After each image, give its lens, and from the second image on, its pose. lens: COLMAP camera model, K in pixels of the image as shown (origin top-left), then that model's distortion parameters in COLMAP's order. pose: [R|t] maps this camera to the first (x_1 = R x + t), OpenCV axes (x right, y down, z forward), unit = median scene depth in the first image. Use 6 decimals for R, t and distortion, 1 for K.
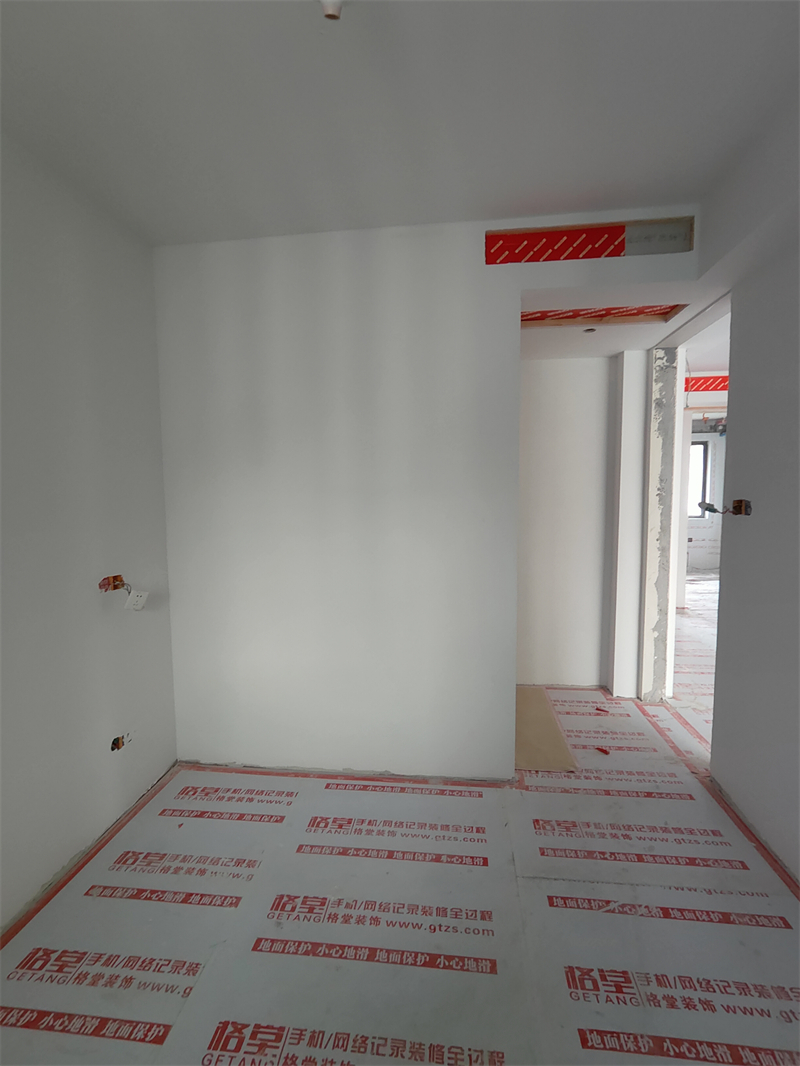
lens RADIAL K [[492.0, 0, 400.0], [0, 492.0, 533.0], [0, 0, 1]] dist [0.000421, 0.001230]
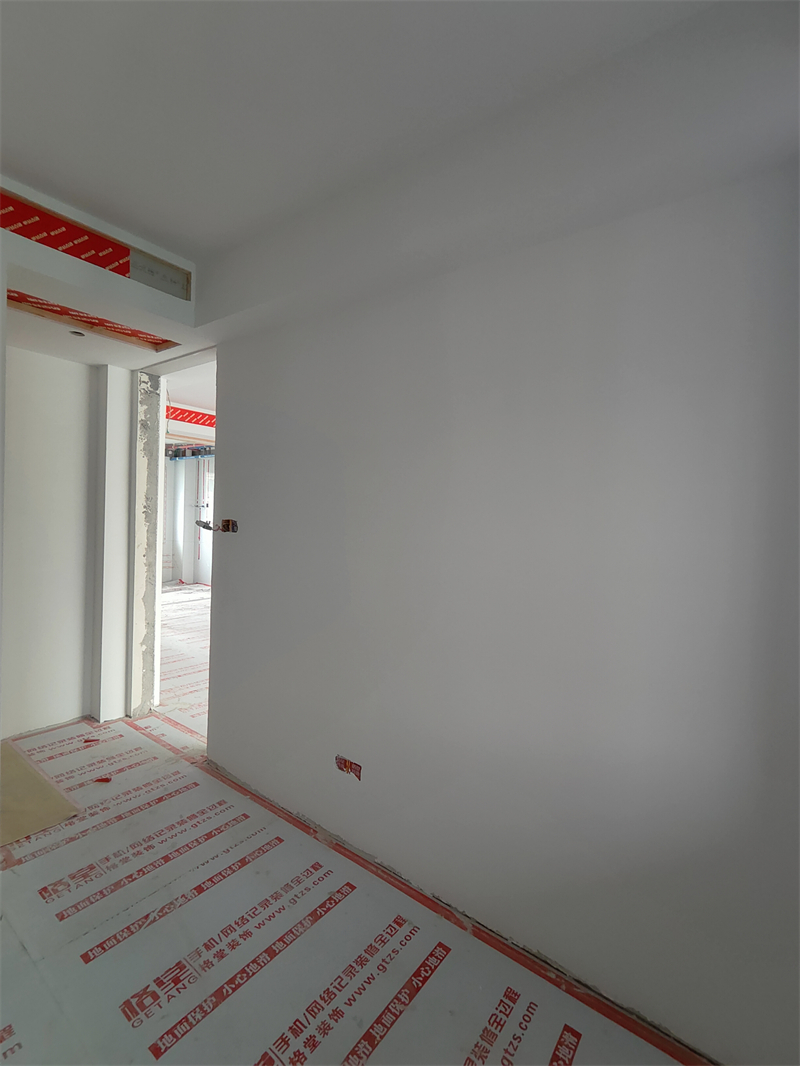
lens RADIAL K [[492.0, 0, 400.0], [0, 492.0, 533.0], [0, 0, 1]] dist [0.000421, 0.001230]
pose [[0.511664, 0.003571, 0.859178, -0.110910], [0.025921, 0.999472, -0.019591, 0.000444], [-0.858795, 0.032295, 0.511301, 0.010363]]
